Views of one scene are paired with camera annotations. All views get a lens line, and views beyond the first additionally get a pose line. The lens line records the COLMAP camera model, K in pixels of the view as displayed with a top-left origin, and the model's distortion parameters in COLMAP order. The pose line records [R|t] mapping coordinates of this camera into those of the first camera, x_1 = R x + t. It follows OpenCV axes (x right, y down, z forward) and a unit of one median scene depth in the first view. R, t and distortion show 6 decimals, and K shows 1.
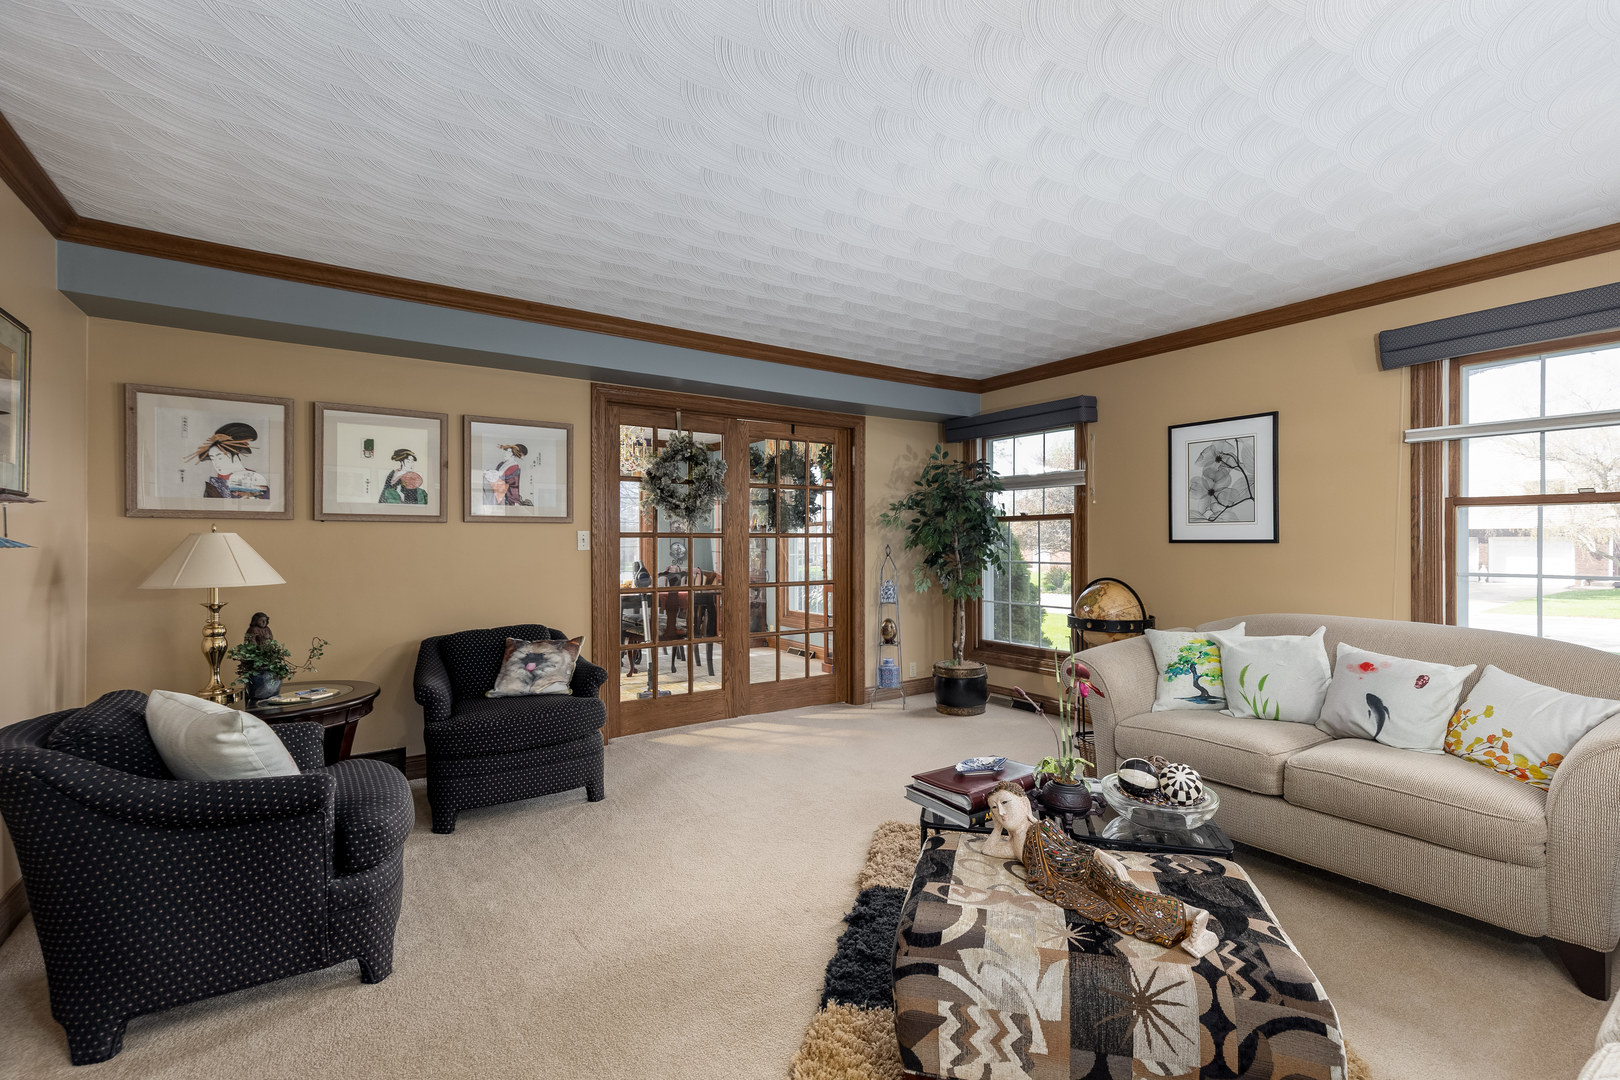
lens RADIAL K [[720.0, 0, 829.6], [0, 720.0, 540.9], [0, 0, 1]] dist [0.004197, -0.001053]
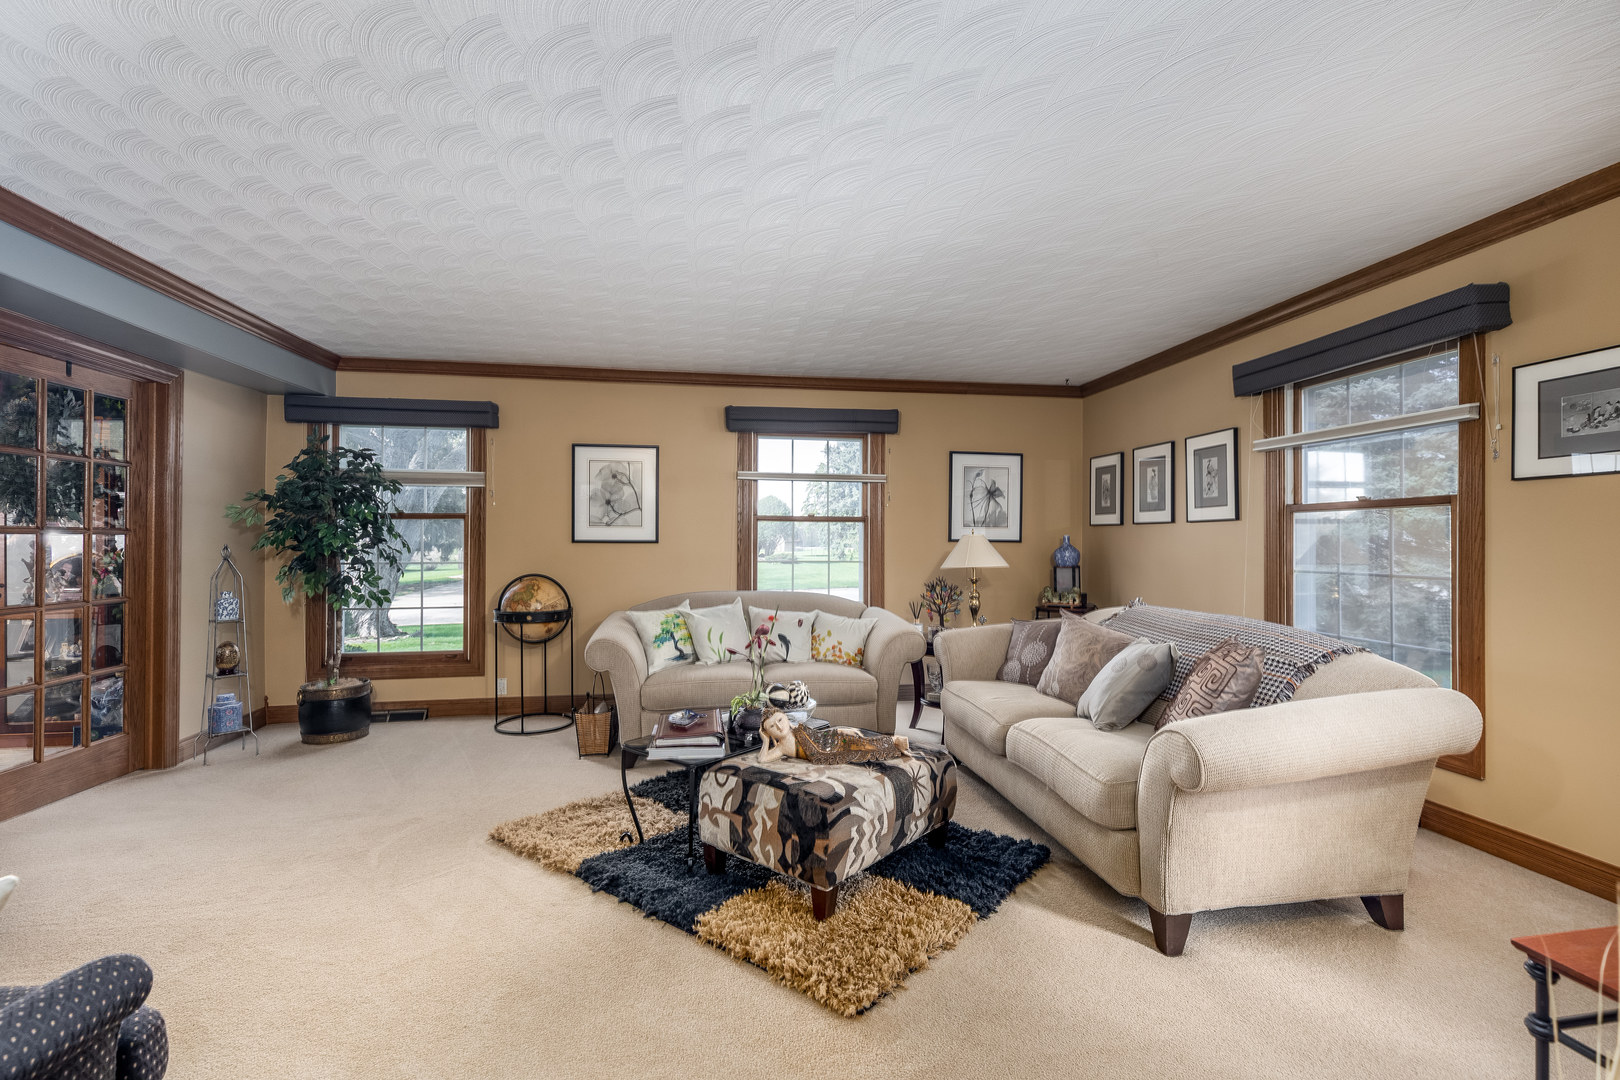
lens RADIAL K [[720.0, 0, 830.7], [0, 720.0, 542.2], [0, 0, 1]] dist [0.004197, -0.001053]
pose [[0.424613, 0.002049, 0.905373, -0.531885], [-0.002226, 0.999997, -0.001219, 0.002830], [-0.905372, -0.001498, 0.424616, 0.149416]]
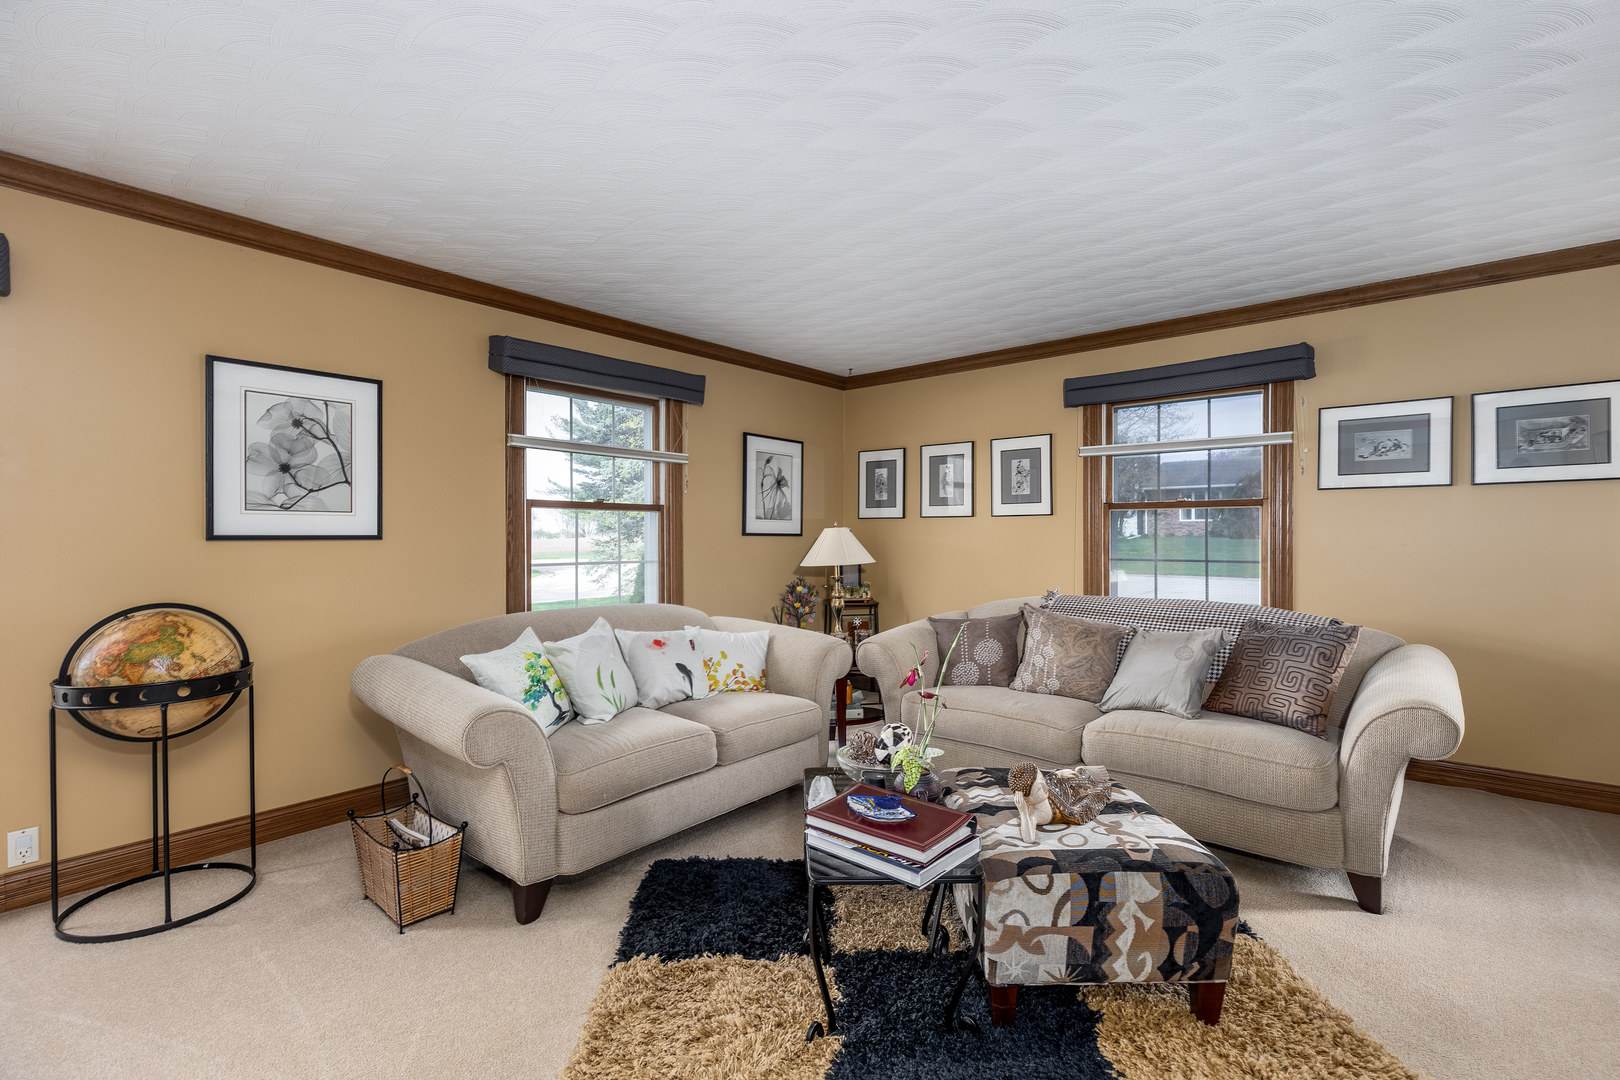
lens RADIAL K [[720.0, 0, 837.7], [0, 720.0, 547.1], [0, 0, 1]] dist [0.004197, -0.001053]
pose [[-0.263772, -0.014287, 0.964479, -0.364206], [0.002710, 0.999875, 0.015552, 0.000476], [-0.964581, 0.006716, -0.263700, 0.811421]]
